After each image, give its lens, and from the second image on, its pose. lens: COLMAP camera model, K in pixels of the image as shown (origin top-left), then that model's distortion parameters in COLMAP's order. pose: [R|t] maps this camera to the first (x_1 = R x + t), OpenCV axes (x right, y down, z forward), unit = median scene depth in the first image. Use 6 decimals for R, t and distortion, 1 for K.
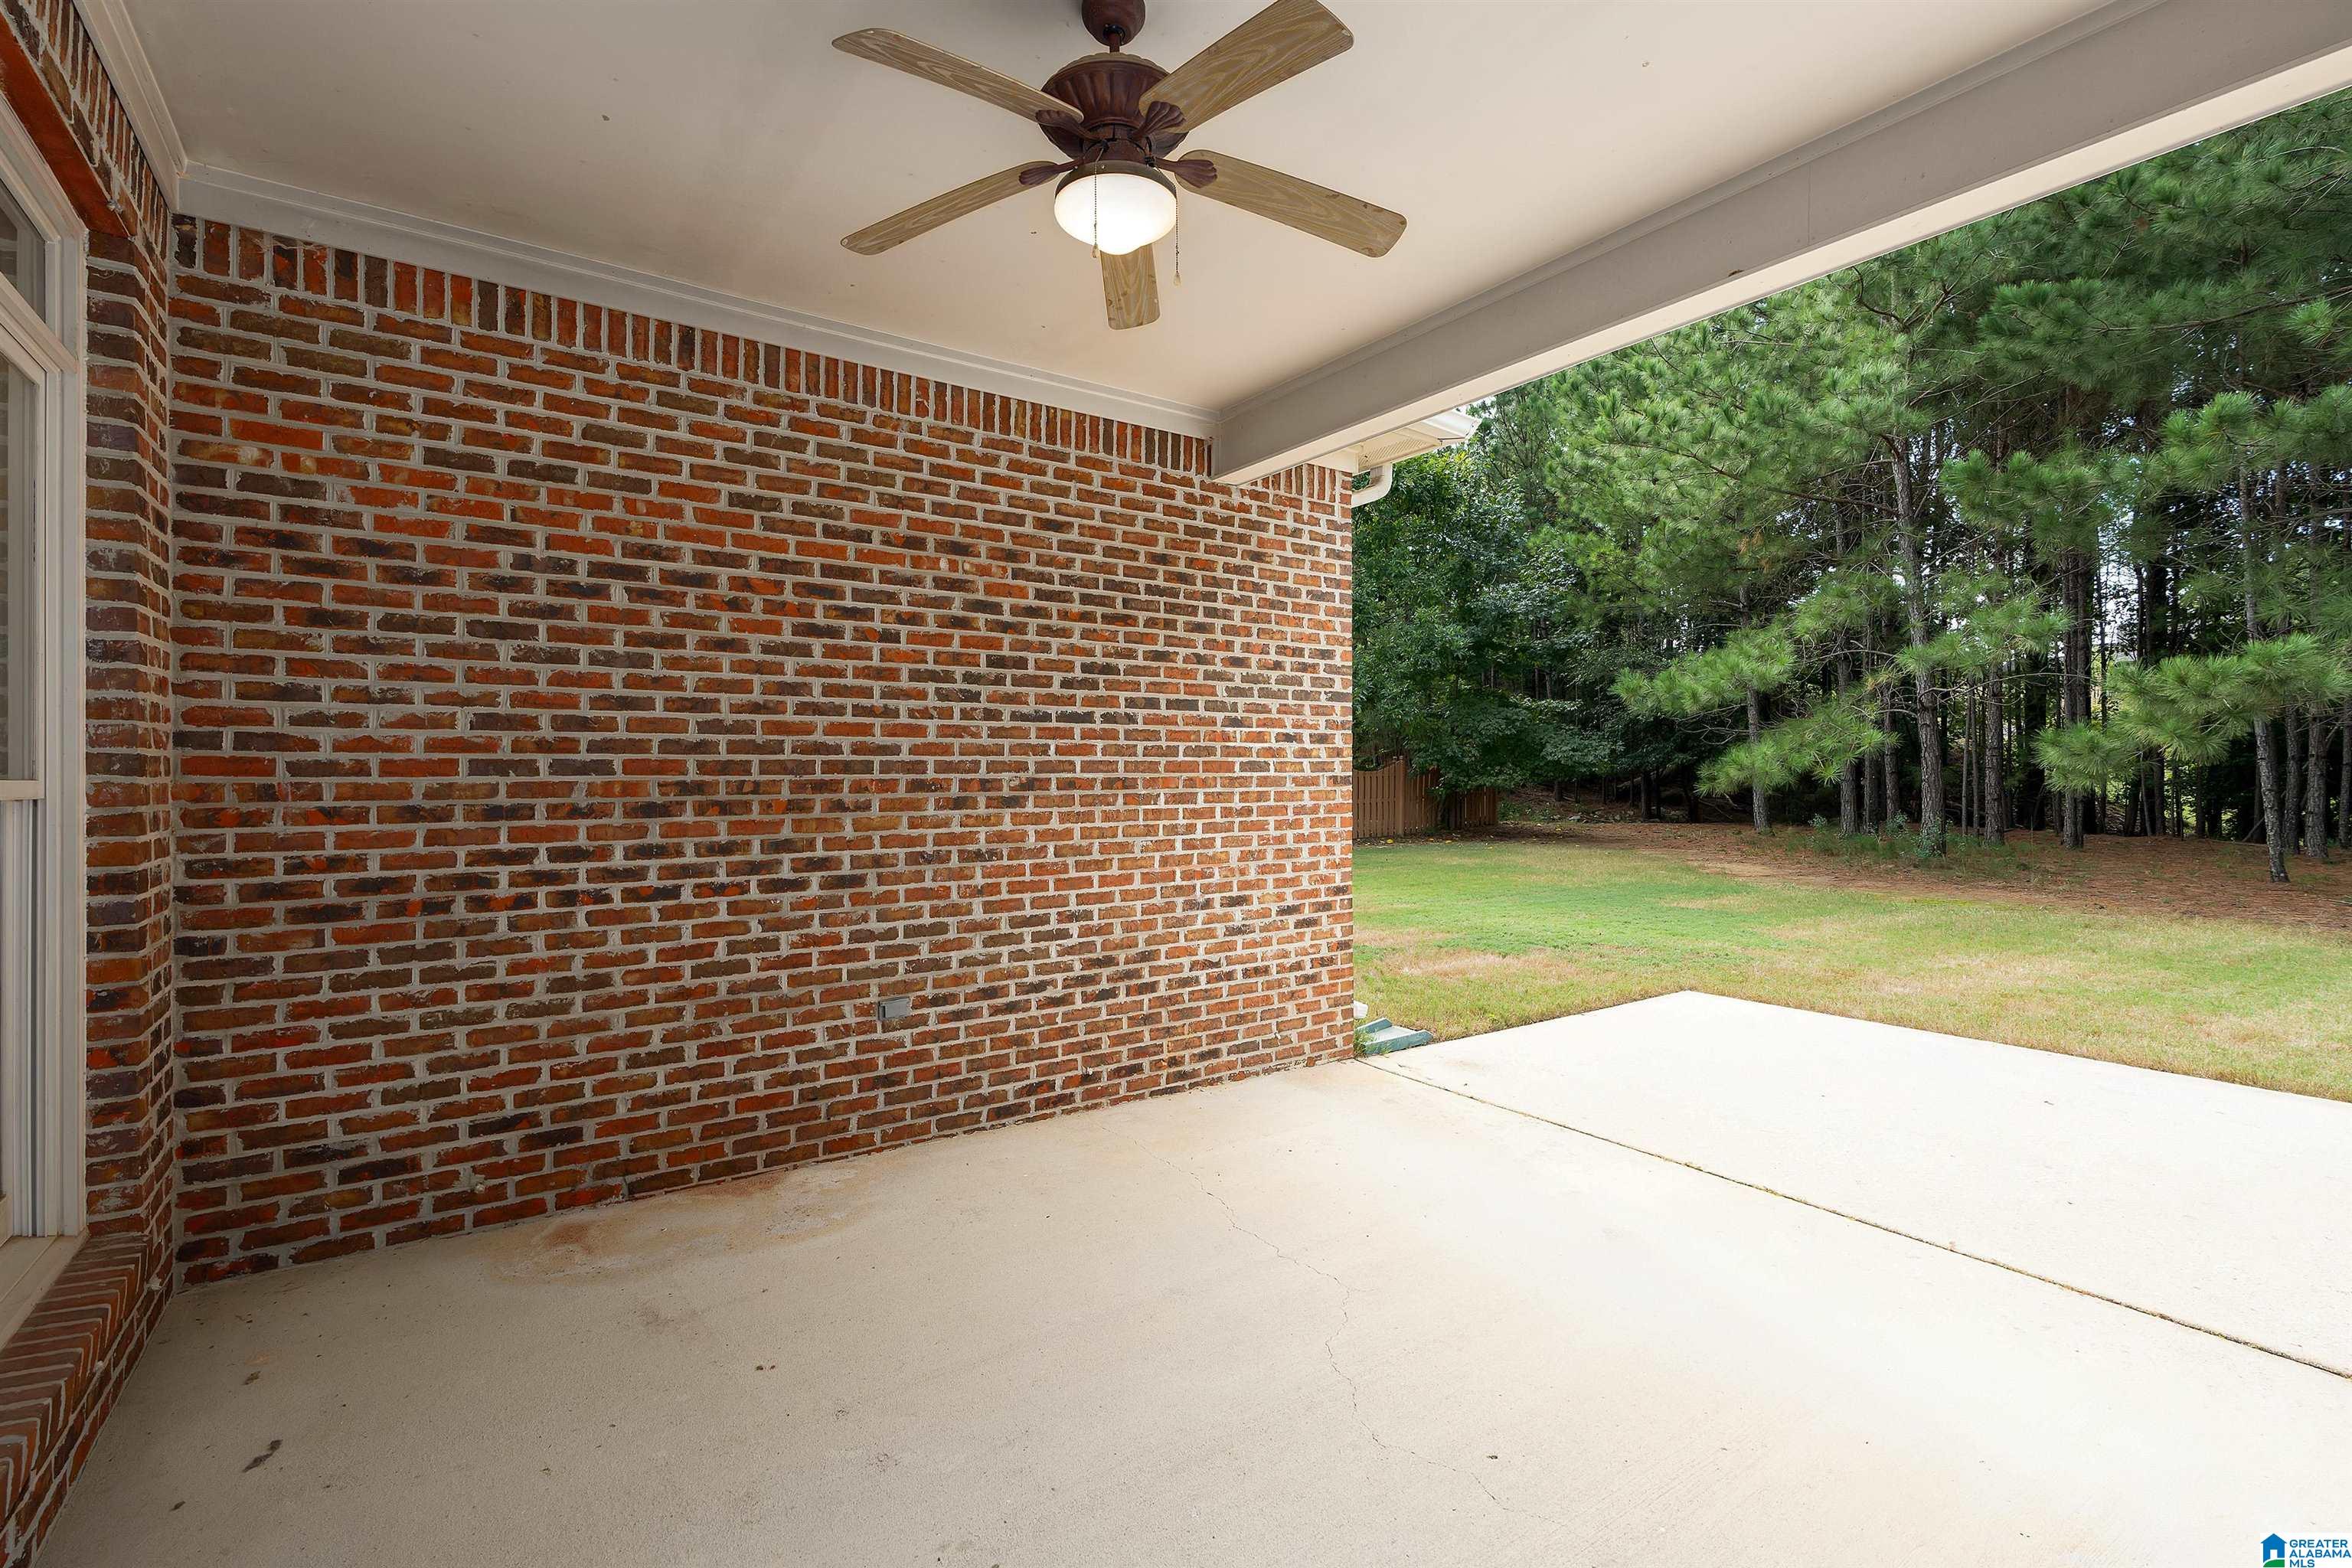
lens RADIAL K [[995.4, 0, 1176.0], [0, 995.4, 784.0], [0, 0, 1]] dist [0.000086, -0.000133]
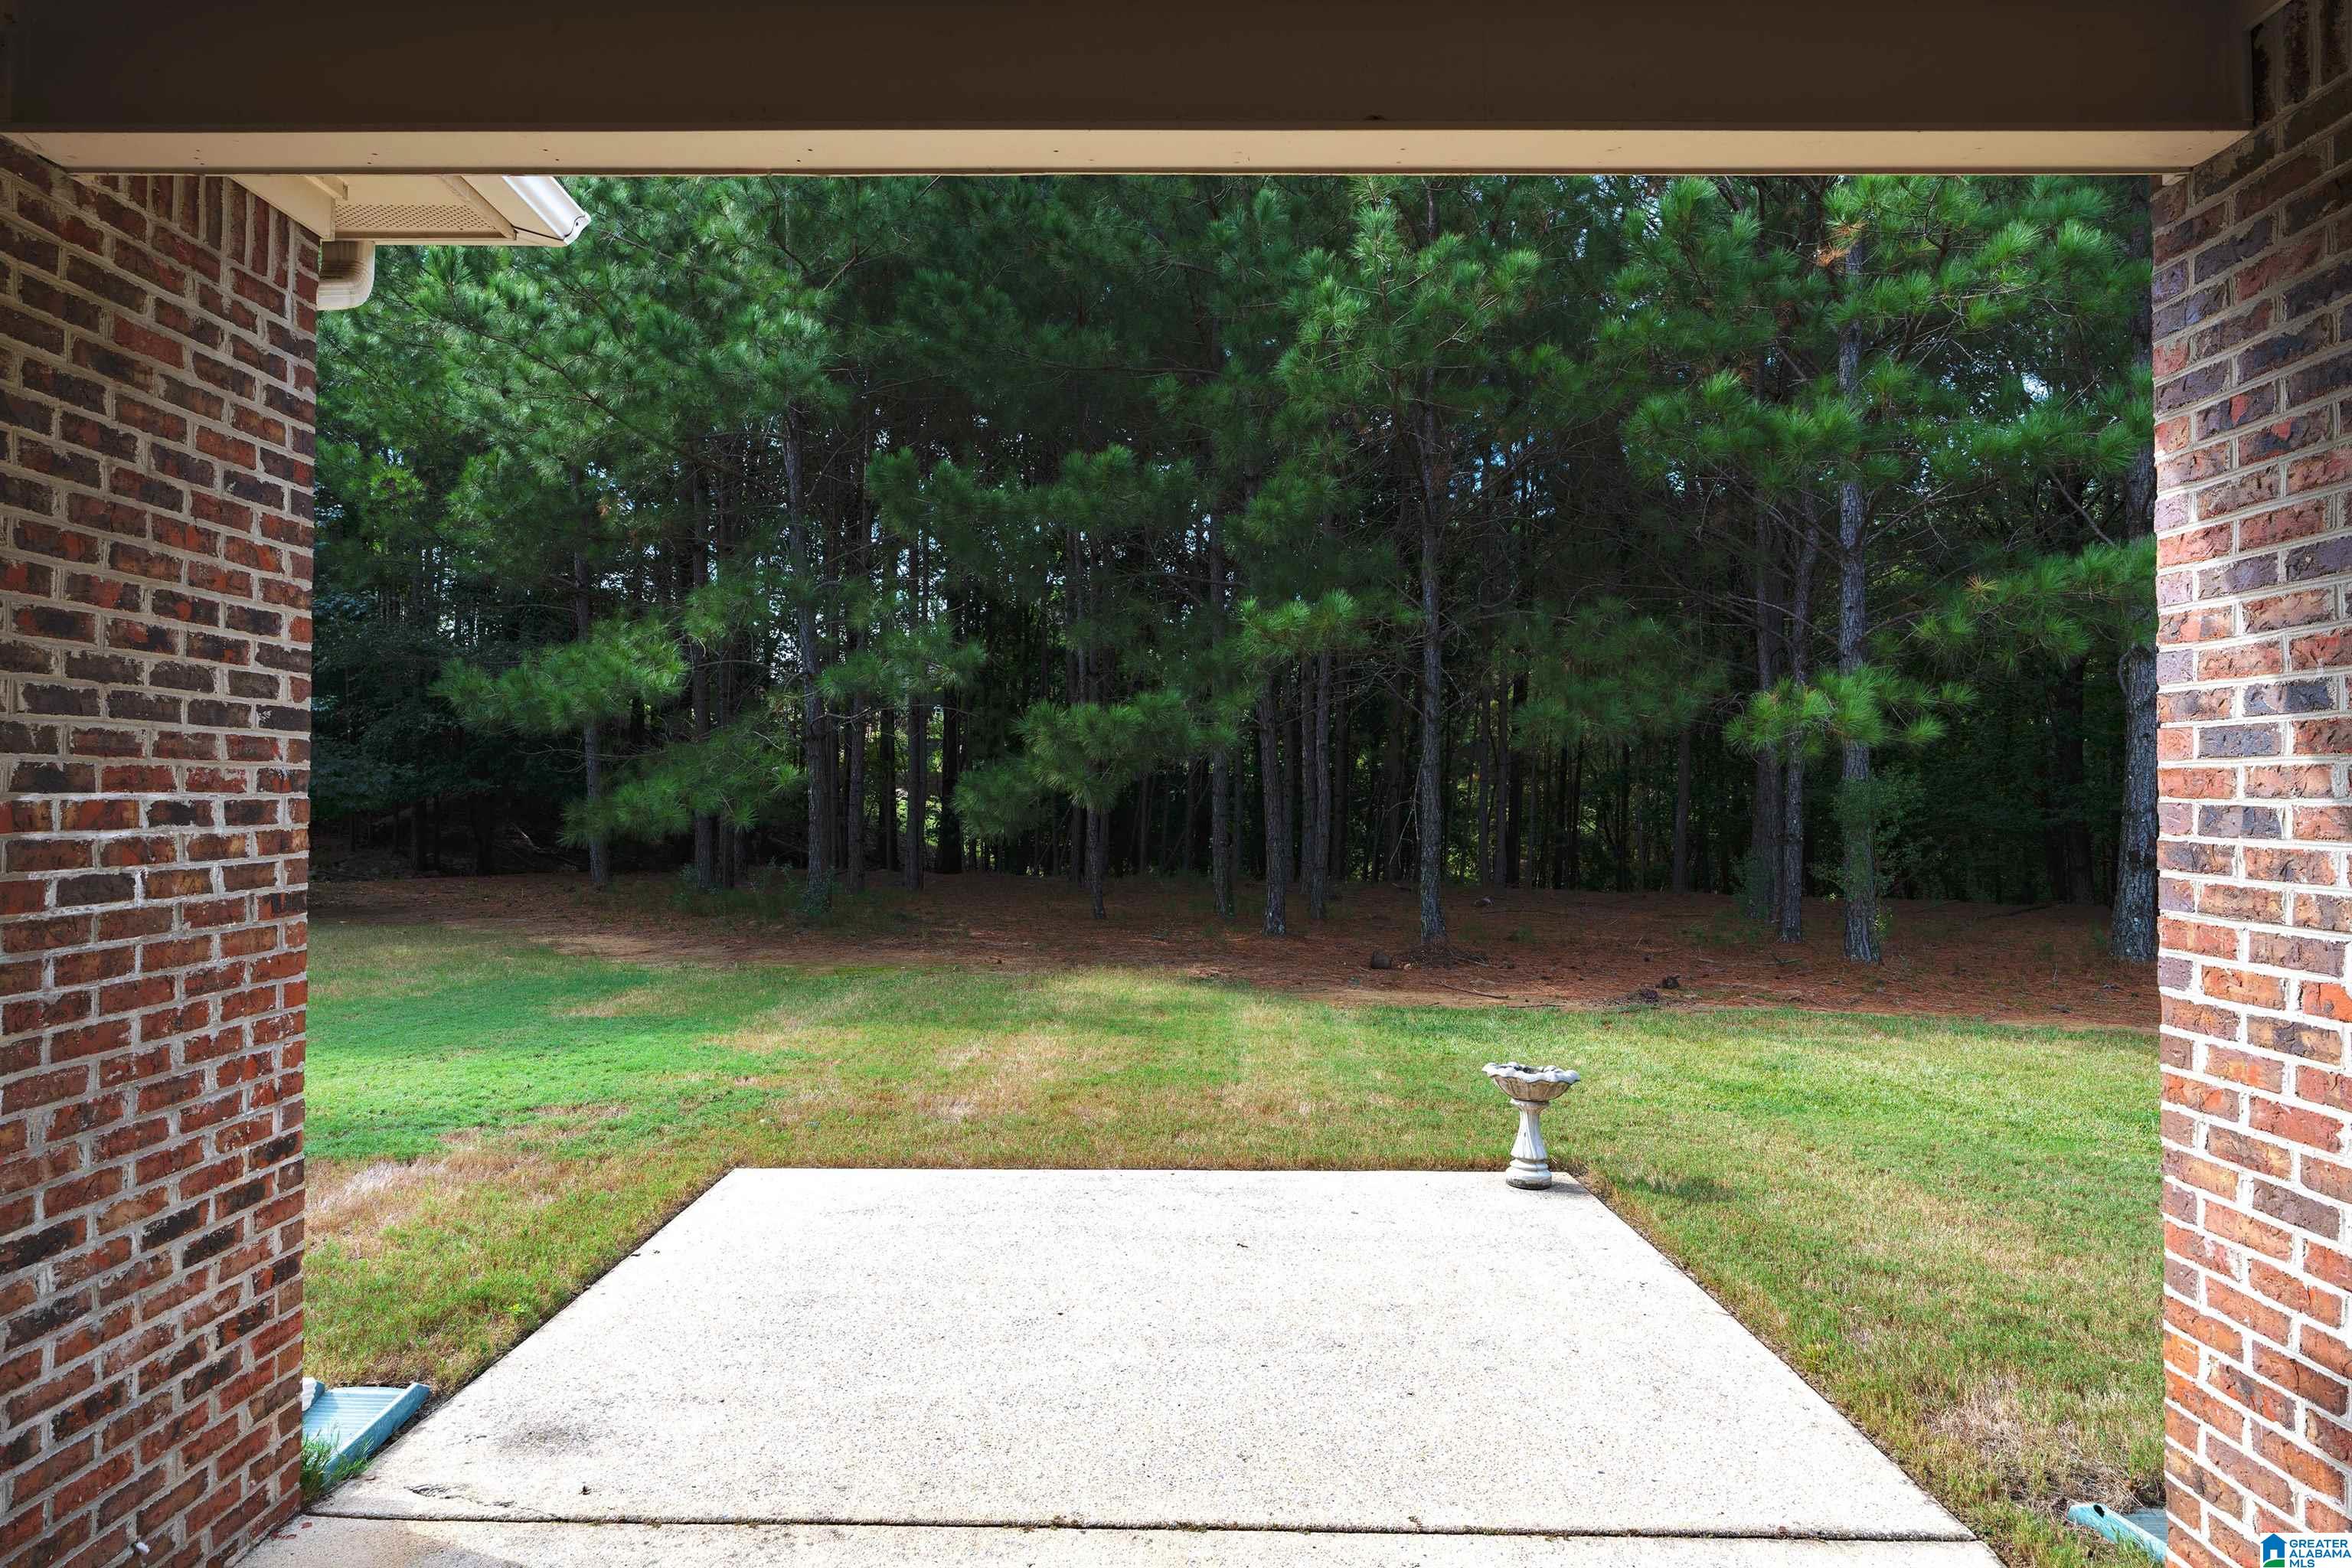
lens RADIAL K [[1398.4, 0, 1176.0], [0, 1398.4, 784.0], [0, 0, 1]] dist [0.001668, 0.000806]
pose [[0.593272, 0.014320, 0.804874, -0.109822], [0.006918, 0.999714, -0.022886, -0.041703], [-0.804972, 0.019145, 0.593004, 0.307951]]
